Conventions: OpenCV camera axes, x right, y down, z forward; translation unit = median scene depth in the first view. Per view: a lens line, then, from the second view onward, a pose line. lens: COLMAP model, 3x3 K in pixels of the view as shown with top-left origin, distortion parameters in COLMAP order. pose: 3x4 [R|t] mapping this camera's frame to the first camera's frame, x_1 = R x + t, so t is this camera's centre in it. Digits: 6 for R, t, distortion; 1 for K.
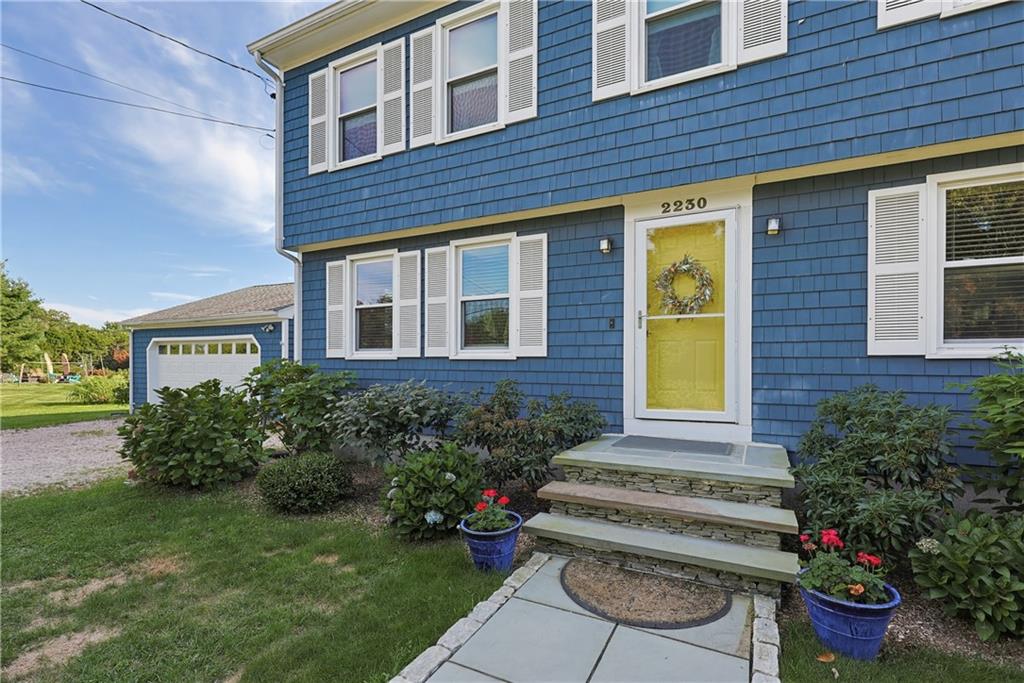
lens RADIAL K [[415.2, 0, 512.0], [0, 415.2, 341.5], [0, 0, 1]] dist [-0.001576, -0.000062]
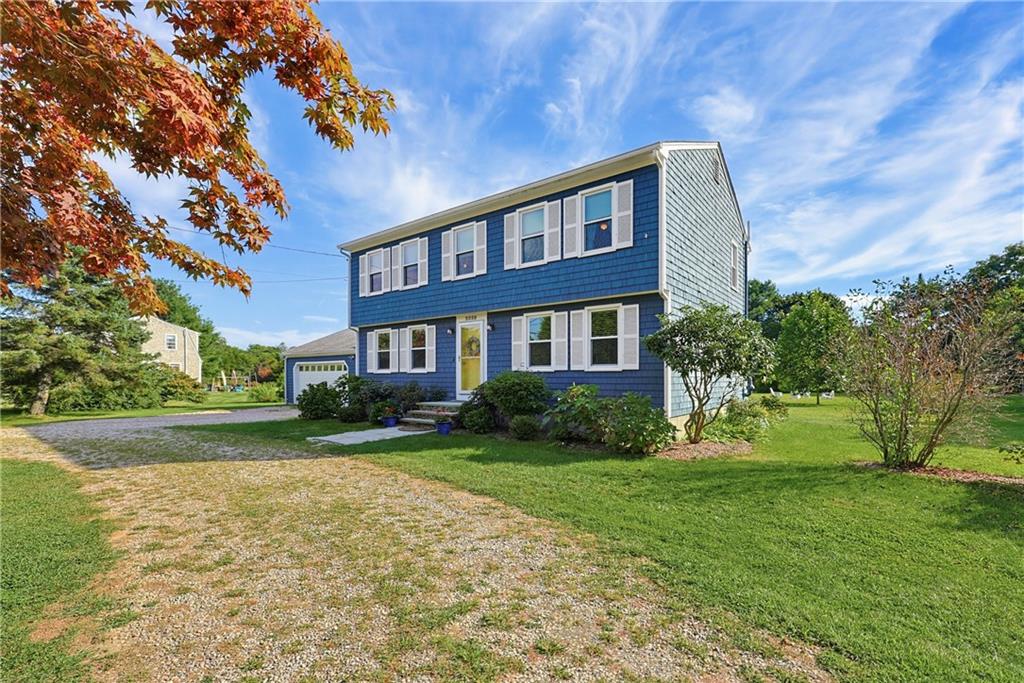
lens RADIAL K [[444.1, 0, 512.0], [0, 444.1, 341.5], [0, 0, 1]] dist [0.000367, 0.000031]
pose [[0.973168, -0.021612, -0.229078, 1.051977], [0.014977, 0.999418, -0.030664, -0.054701], [0.229607, 0.026410, 0.972925, -1.430697]]
